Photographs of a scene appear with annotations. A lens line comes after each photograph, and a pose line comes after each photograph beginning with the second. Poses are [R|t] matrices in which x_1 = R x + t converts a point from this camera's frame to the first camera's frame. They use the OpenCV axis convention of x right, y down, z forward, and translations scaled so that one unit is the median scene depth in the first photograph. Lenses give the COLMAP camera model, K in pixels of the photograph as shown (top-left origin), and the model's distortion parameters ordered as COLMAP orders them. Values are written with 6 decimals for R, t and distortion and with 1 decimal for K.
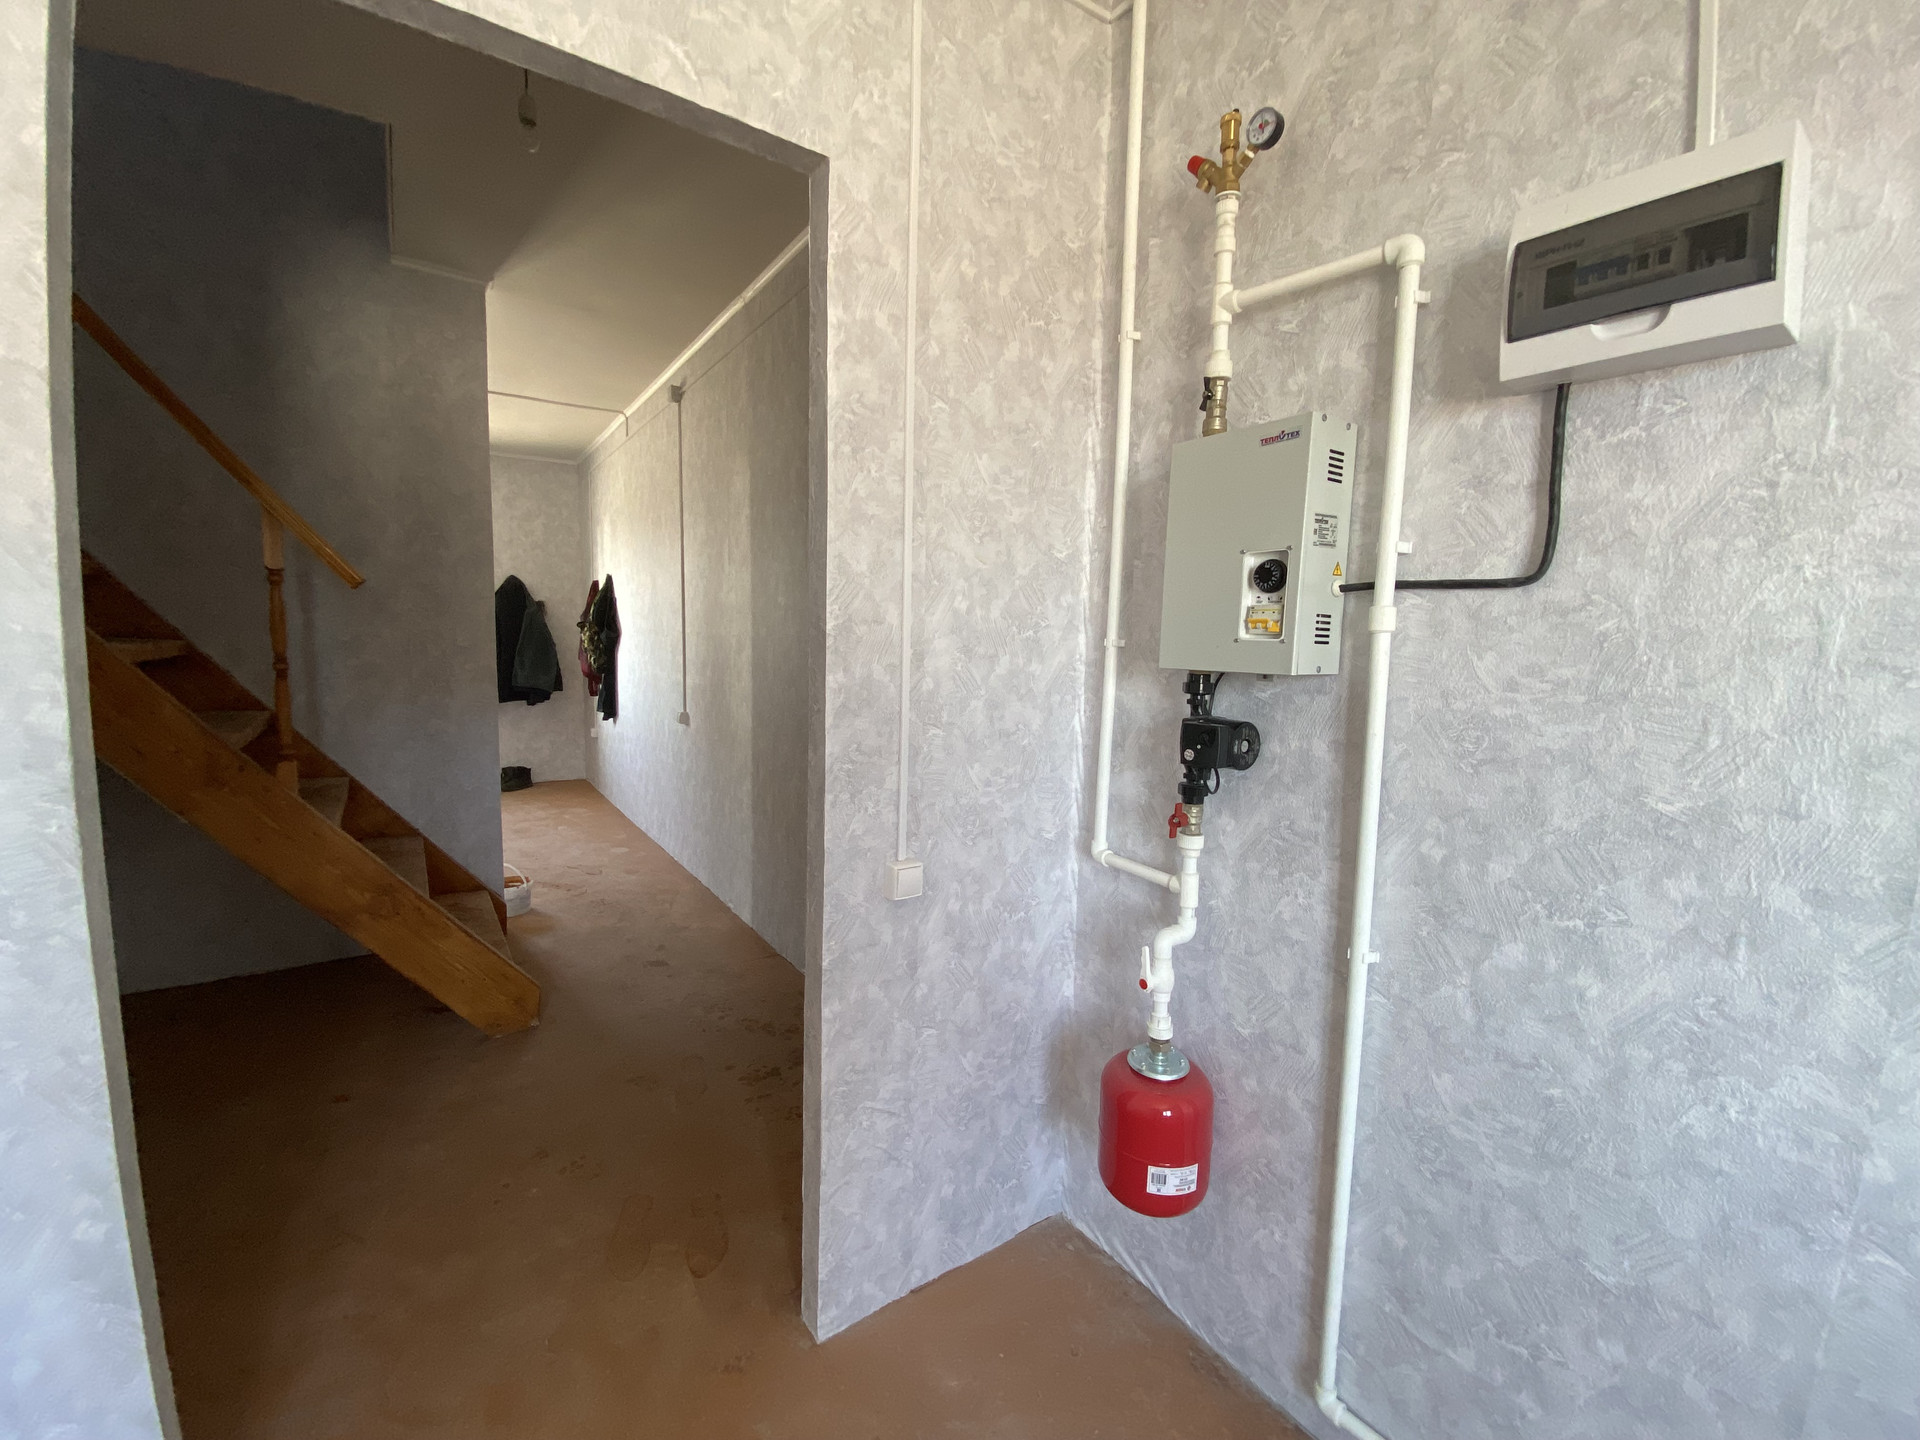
lens RADIAL K [[783.0, 0, 951.2], [0, 783.0, 721.9], [0, 0, 1]] dist [0.034091, -0.028369]
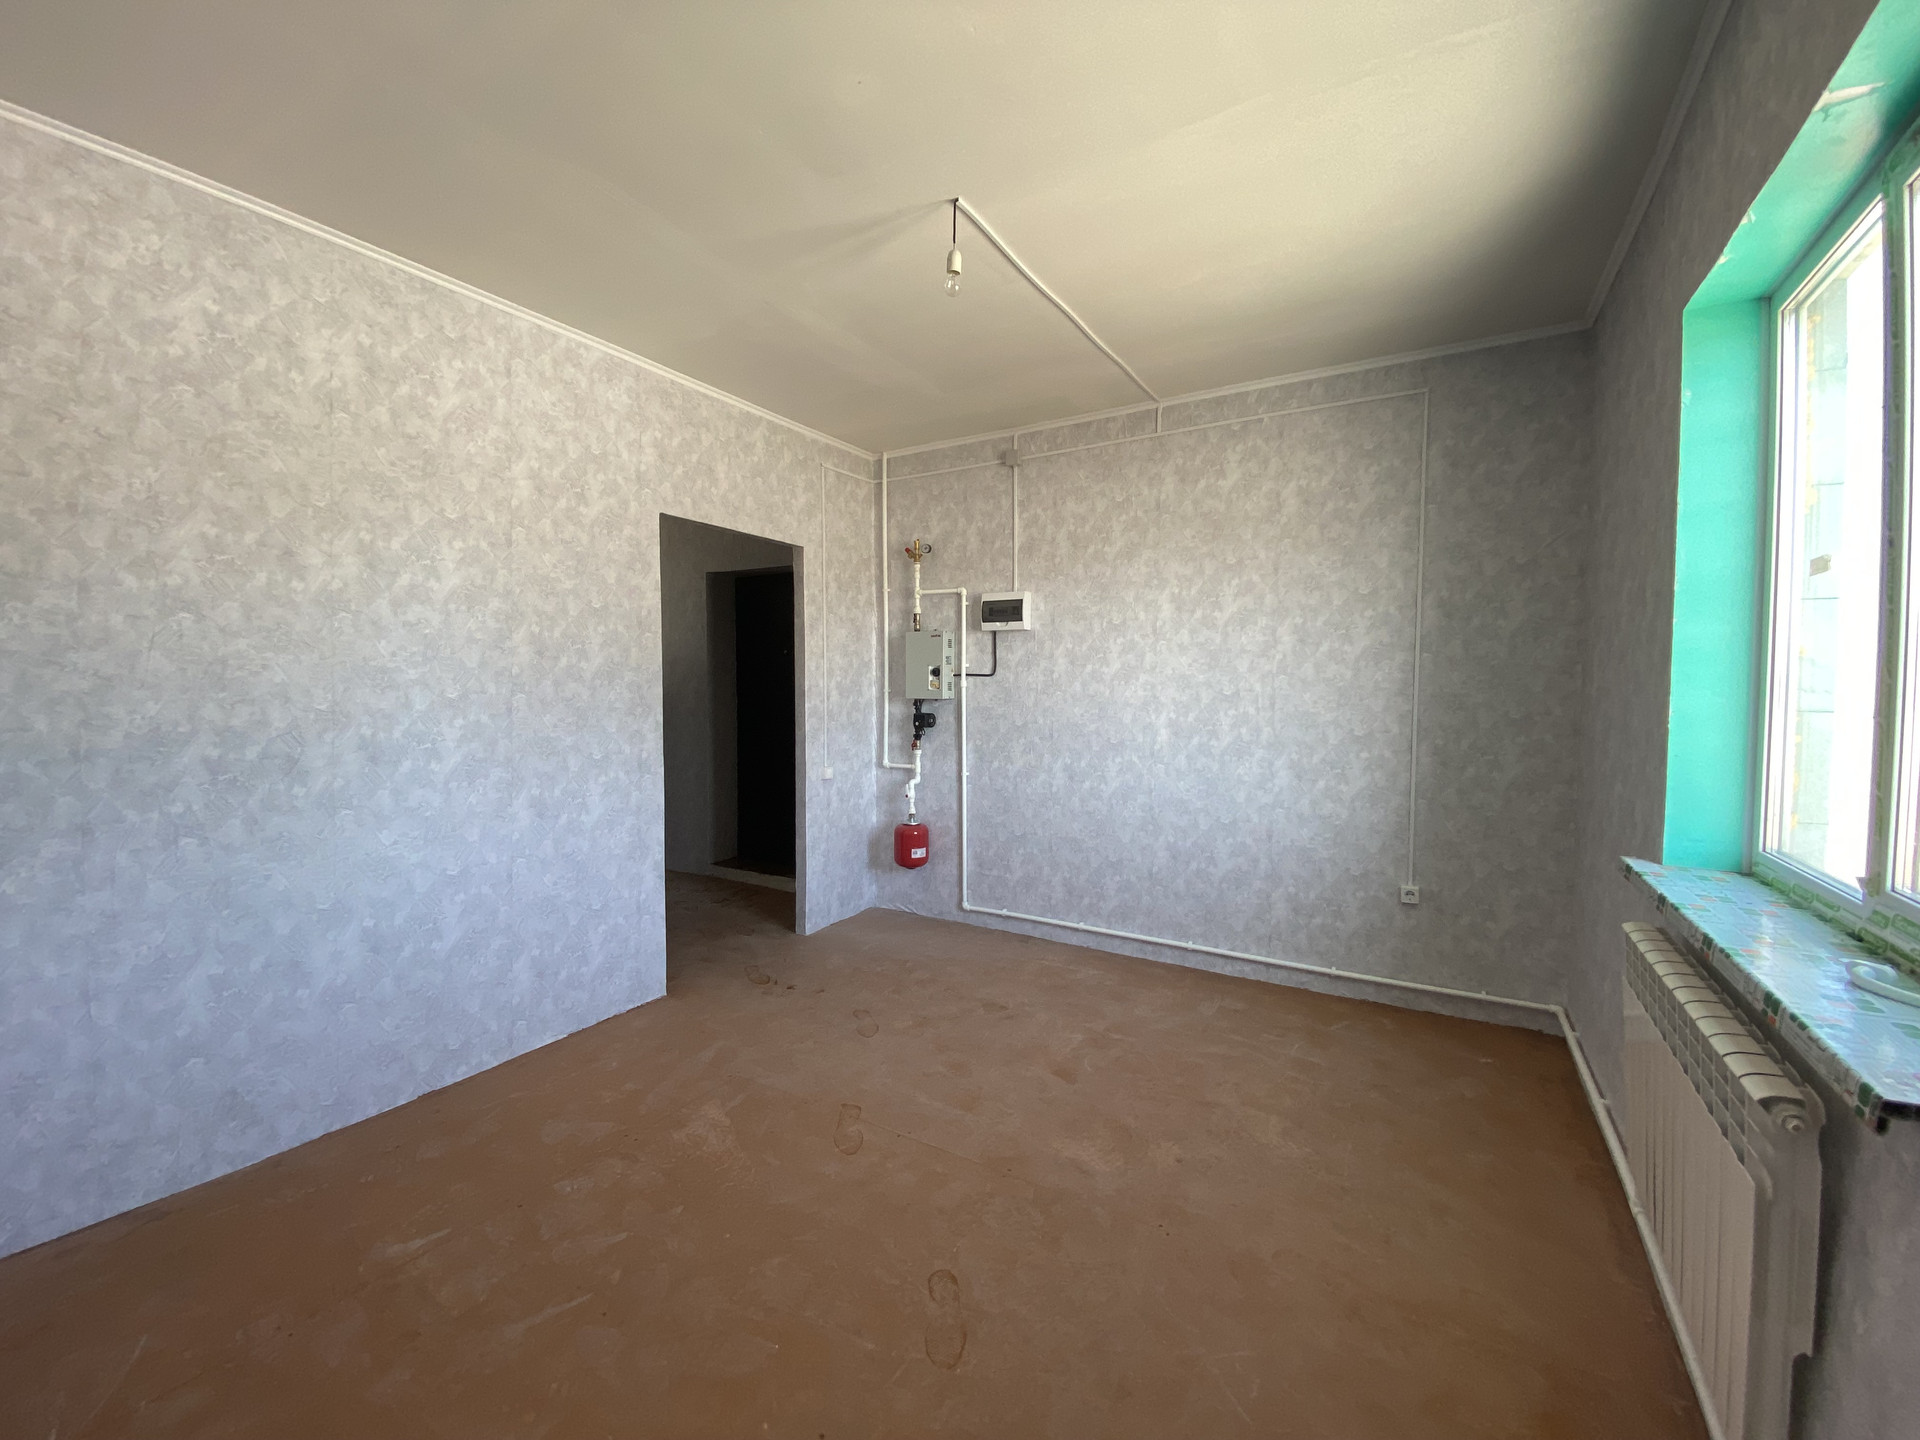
lens RADIAL K [[783.0, 0, 951.2], [0, 783.0, 721.9], [0, 0, 1]] dist [0.034091, -0.028369]
pose [[0.913861, -0.042147, 0.403834, -0.879901], [0.063218, 0.997238, -0.038980, 0.167174], [-0.401076, 0.061152, 0.914001, -2.042351]]
